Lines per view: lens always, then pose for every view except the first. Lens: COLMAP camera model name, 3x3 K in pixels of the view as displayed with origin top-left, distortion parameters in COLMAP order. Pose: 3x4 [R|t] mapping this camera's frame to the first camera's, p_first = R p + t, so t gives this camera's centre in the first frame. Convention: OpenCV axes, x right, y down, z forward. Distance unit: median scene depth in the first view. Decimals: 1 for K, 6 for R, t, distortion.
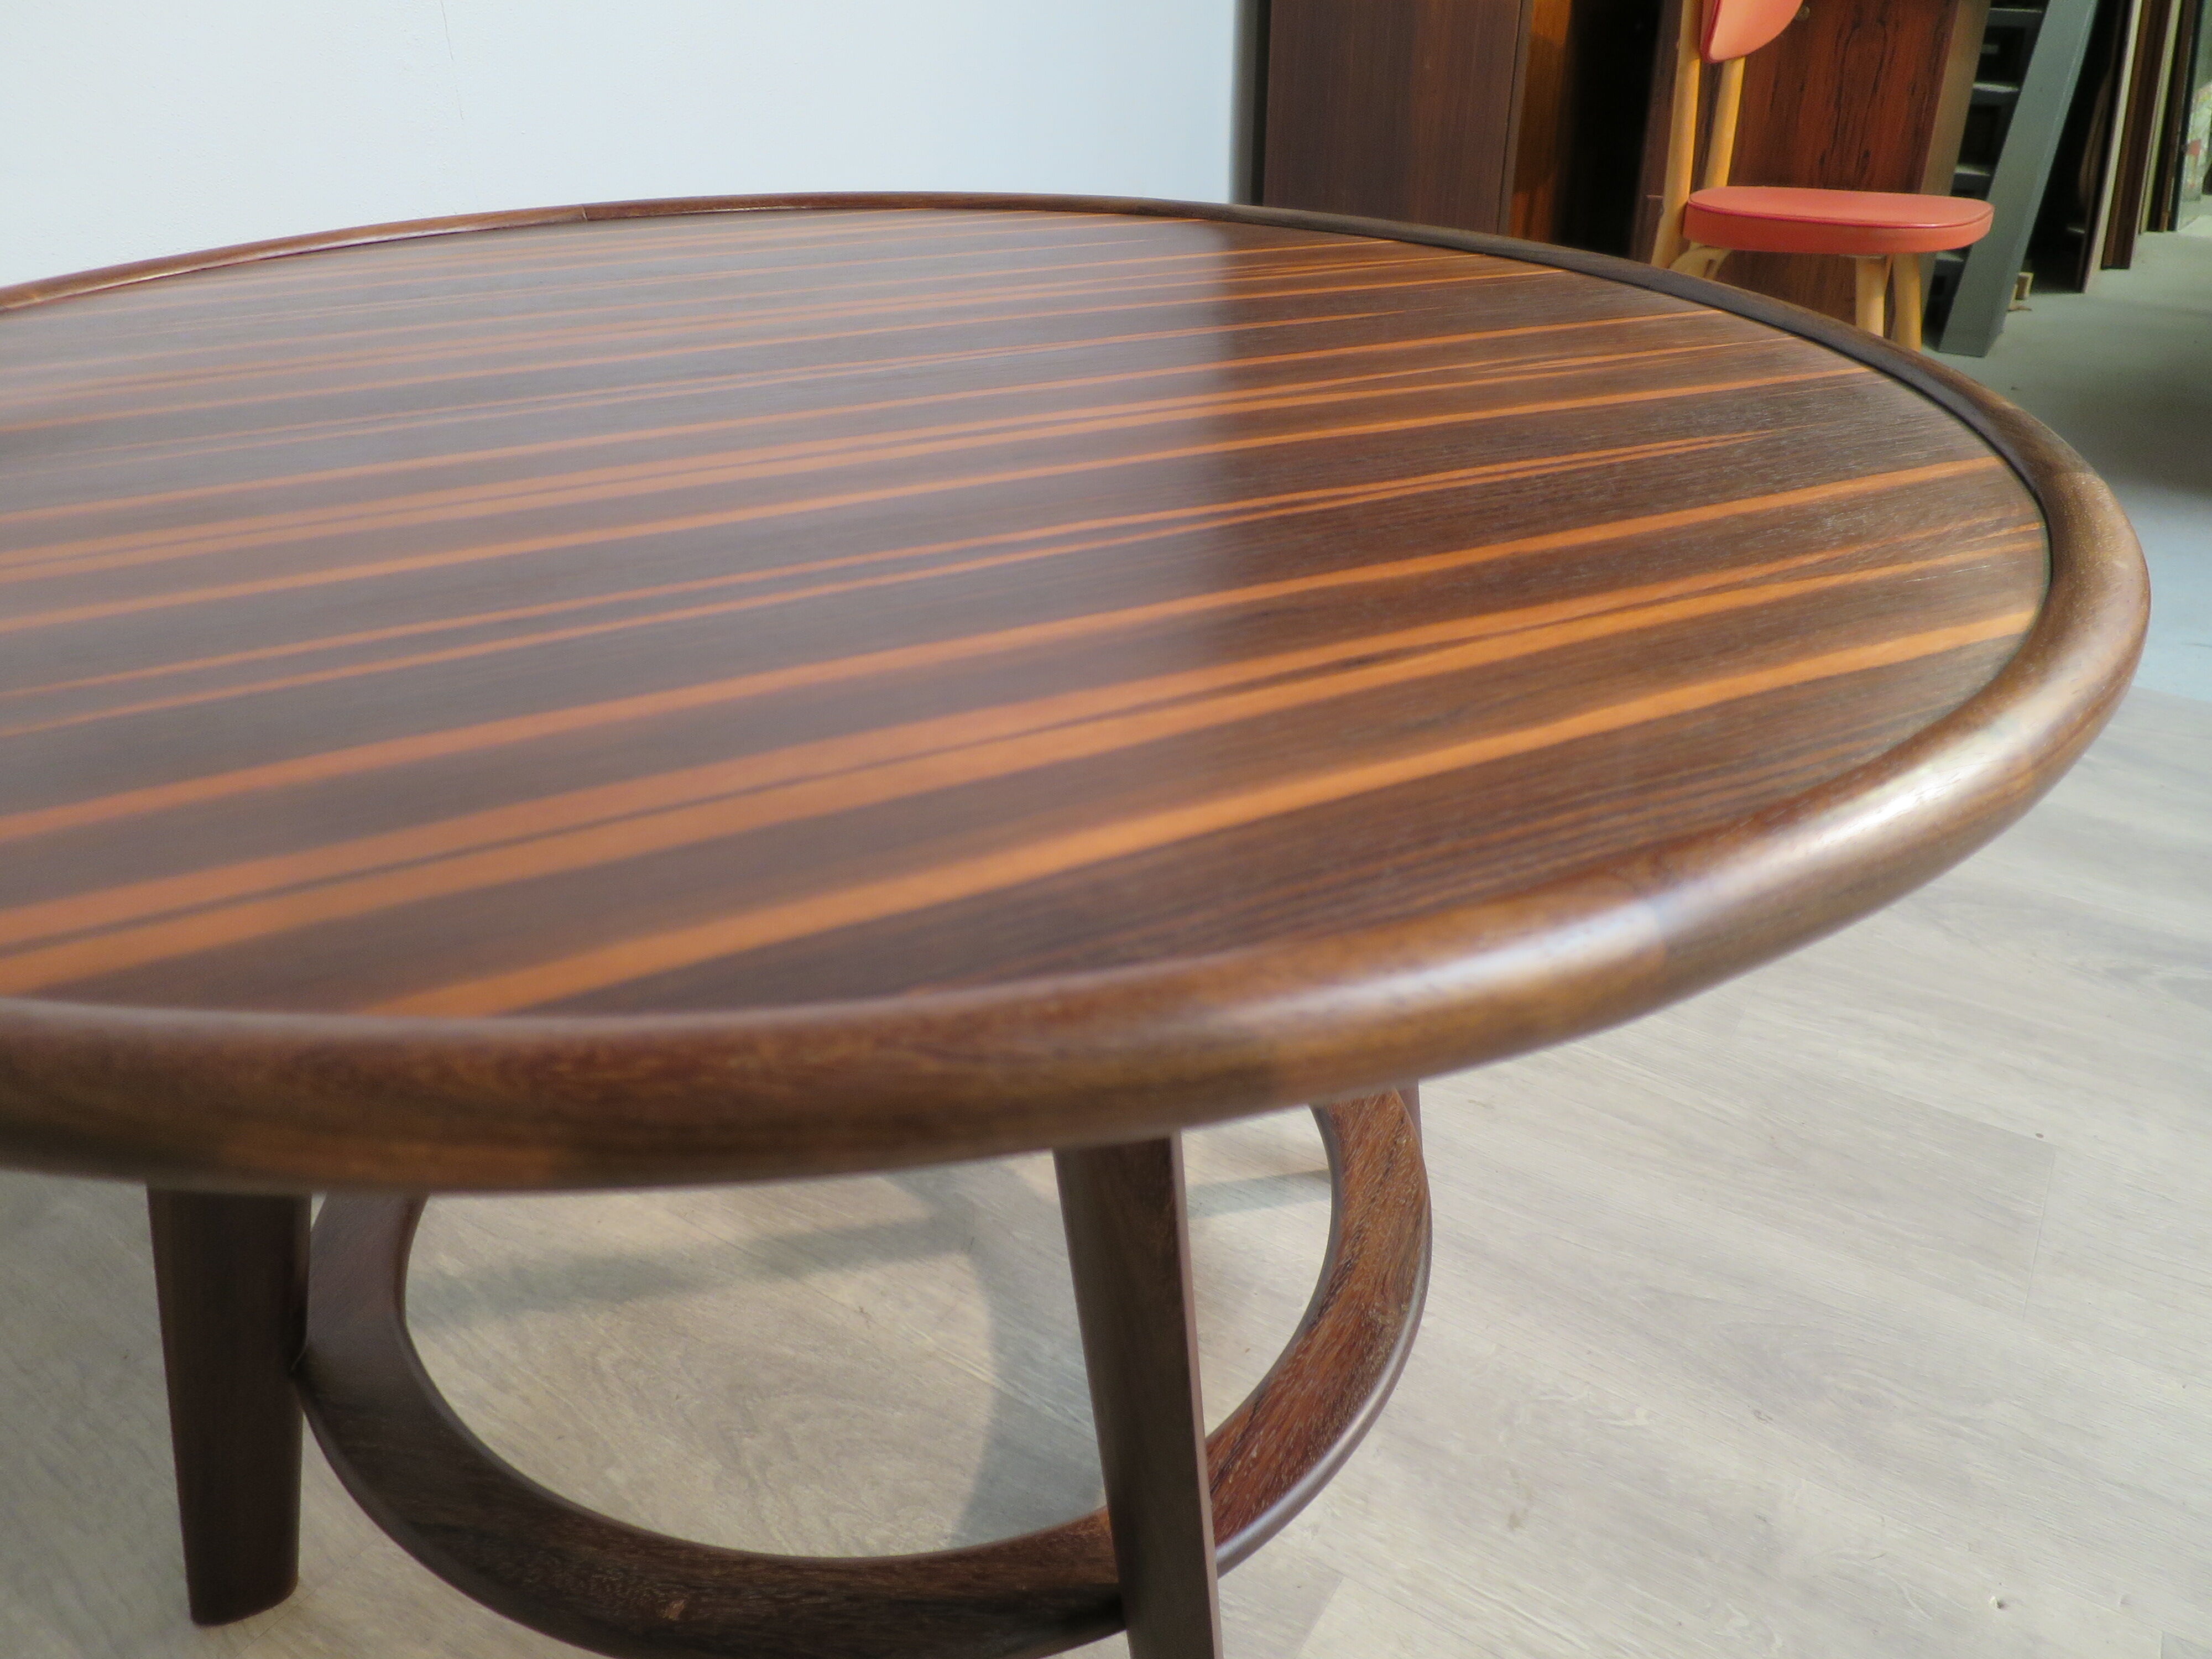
lens RADIAL K [[1590.9, 0, 1112.3], [0, 1590.9, 828.5], [0, 0, 1]] dist [-0.048408, 0.013076]
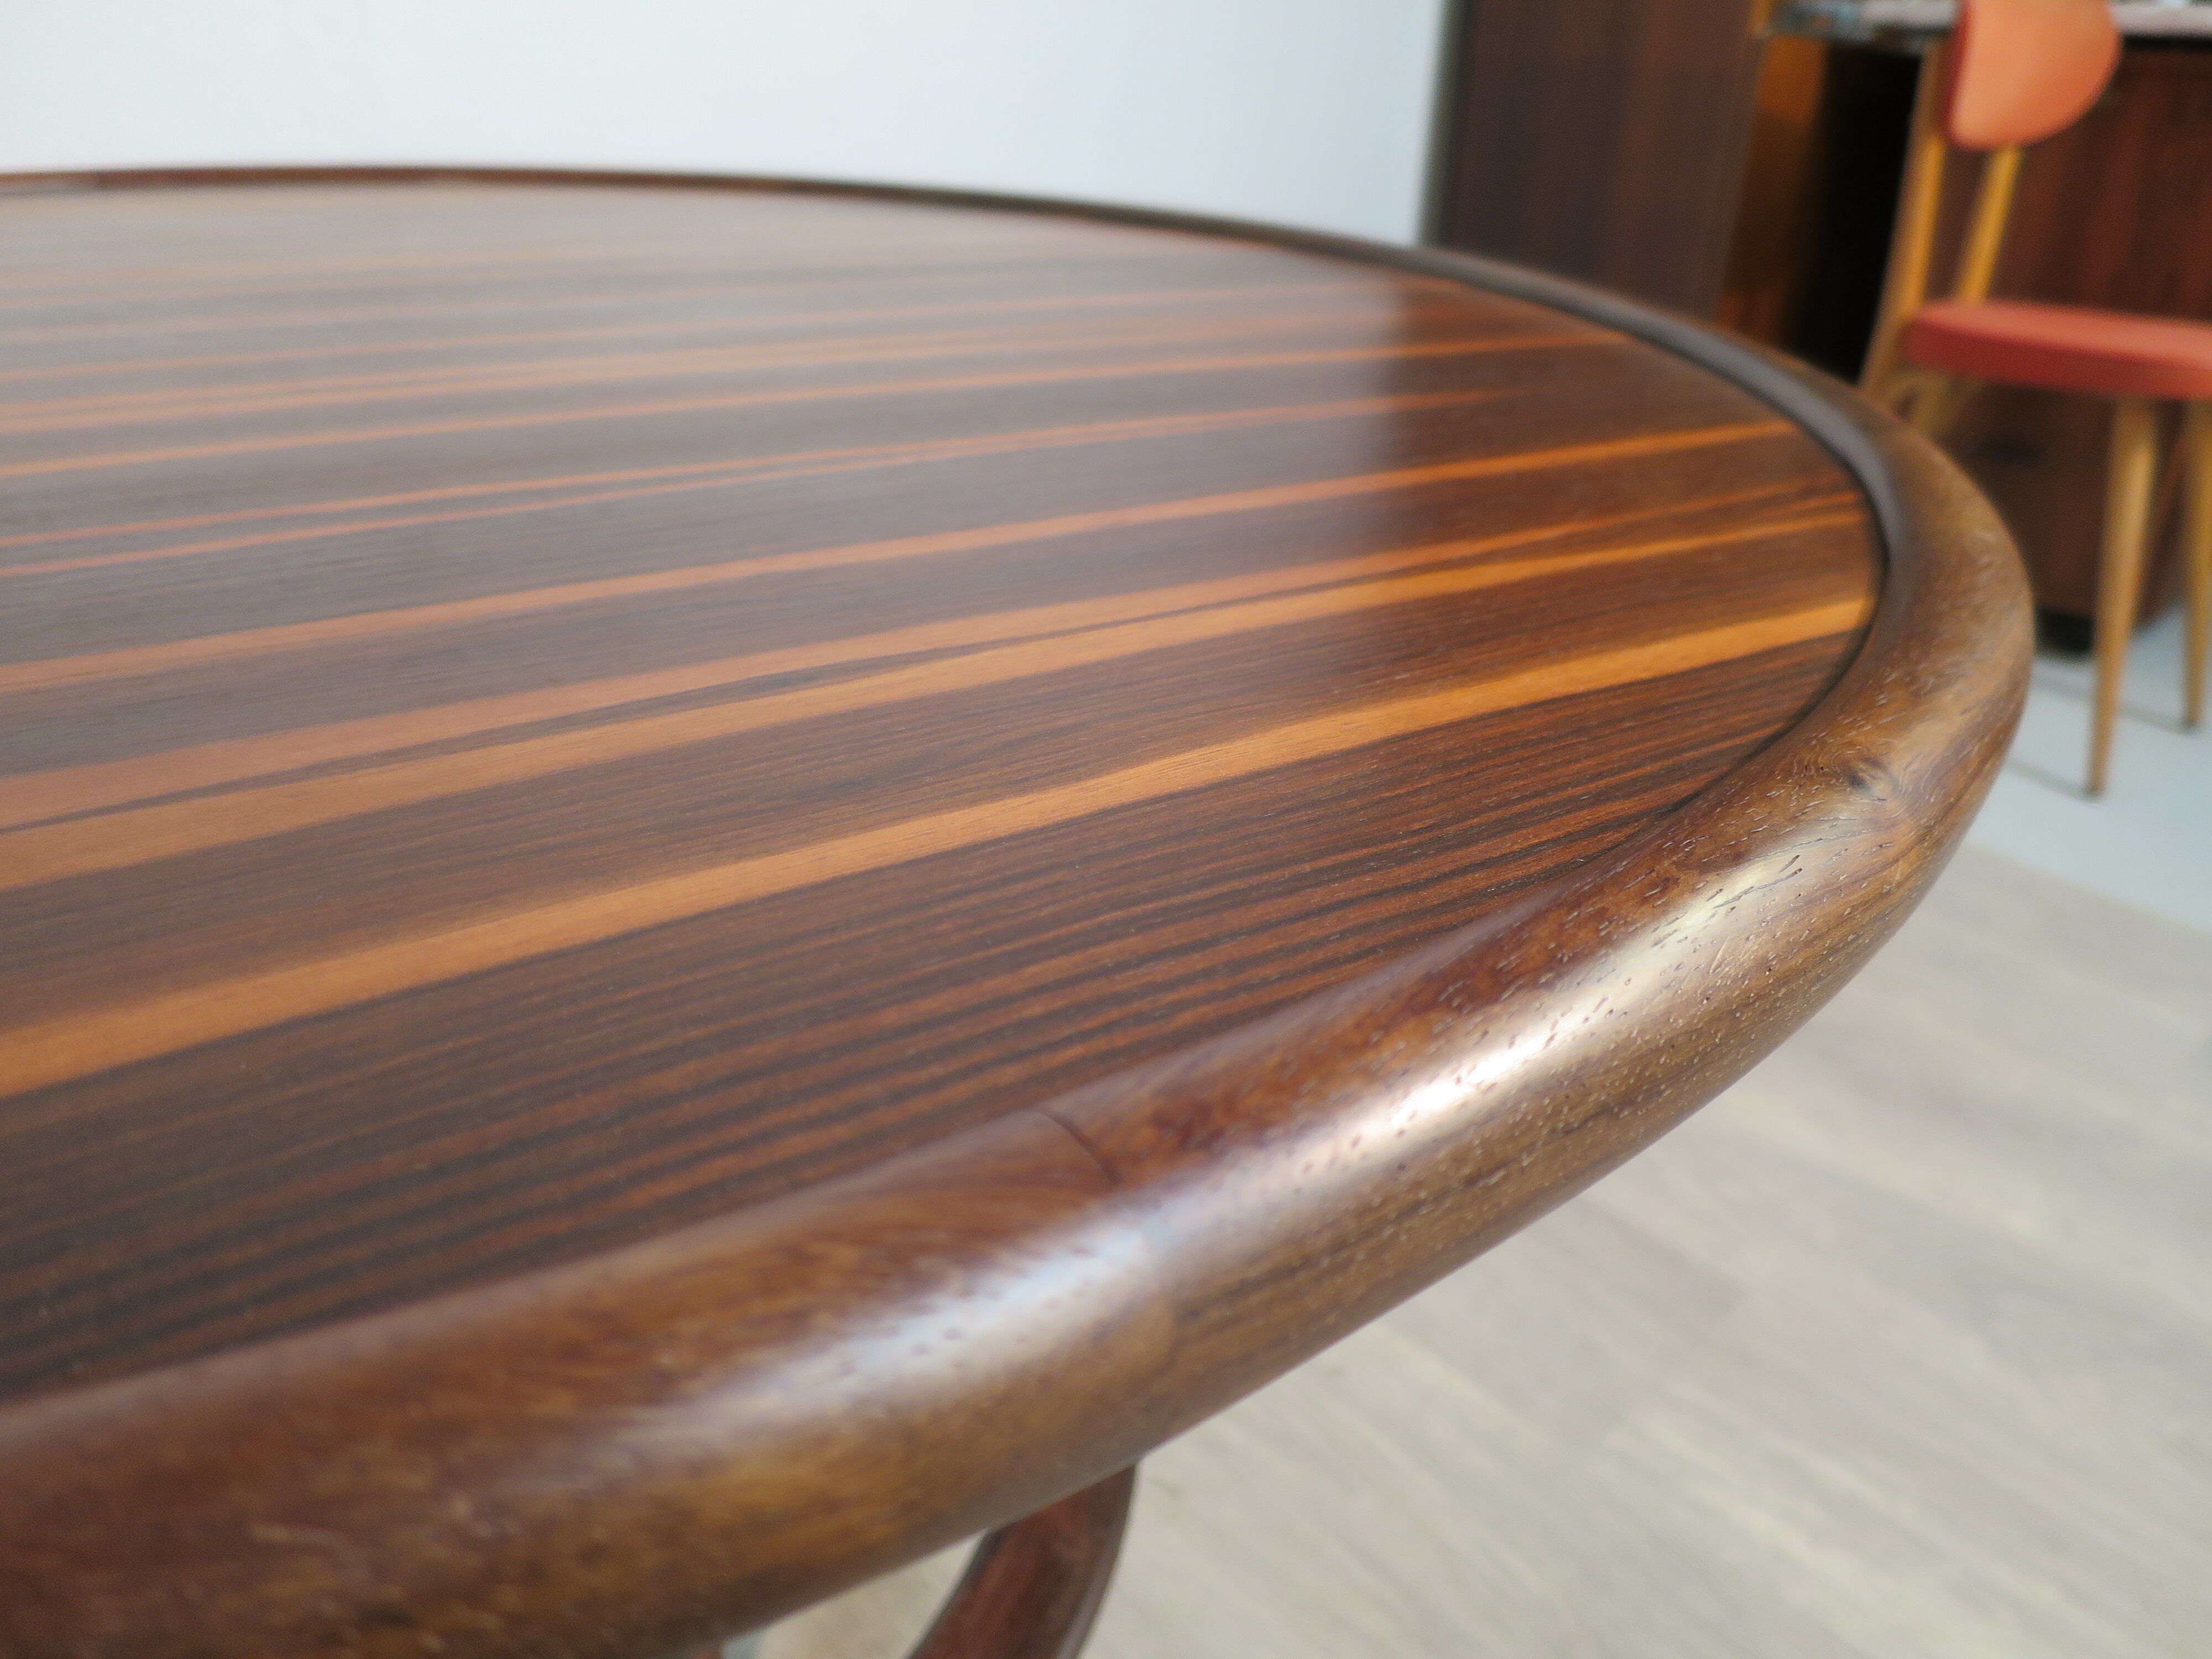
lens RADIAL K [[1590.9, 0, 1112.3], [0, 1590.9, 828.5], [0, 0, 1]] dist [-0.048408, 0.013076]
pose [[0.992685, -0.020910, 0.118906, 0.206611], [0.025976, 0.998813, -0.041215, -0.024612], [-0.117903, 0.044002, 0.992050, 0.419889]]
